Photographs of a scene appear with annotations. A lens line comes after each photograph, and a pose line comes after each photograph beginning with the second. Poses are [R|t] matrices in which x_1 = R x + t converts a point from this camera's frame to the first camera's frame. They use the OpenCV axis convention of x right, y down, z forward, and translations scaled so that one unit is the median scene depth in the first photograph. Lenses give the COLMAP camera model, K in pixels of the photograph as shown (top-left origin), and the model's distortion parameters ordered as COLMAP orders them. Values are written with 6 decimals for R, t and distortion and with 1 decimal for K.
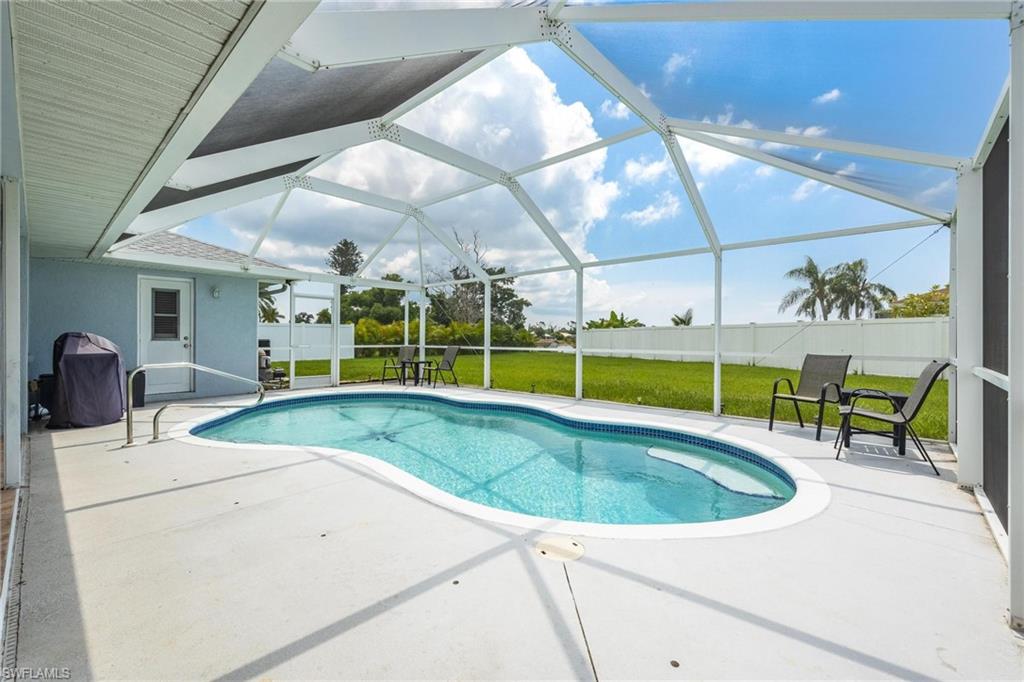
lens RADIAL K [[426.3, 0, 515.0], [0, 426.3, 339.1], [0, 0, 1]] dist [0.001962, -0.000142]
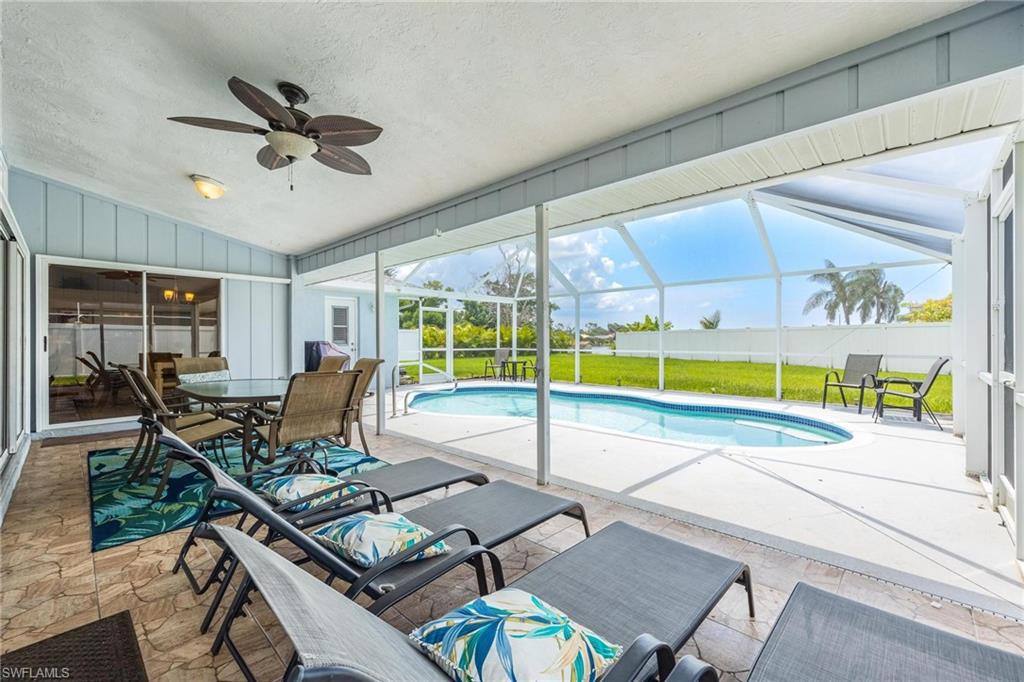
lens RADIAL K [[421.2, 0, 519.8], [0, 421.2, 340.3], [0, 0, 1]] dist [-0.001469, -0.000362]
pose [[0.999594, -0.005347, -0.027973, -0.184136], [0.005303, 0.999985, -0.001649, -0.006541], [0.027982, 0.001500, 0.999607, -0.209770]]
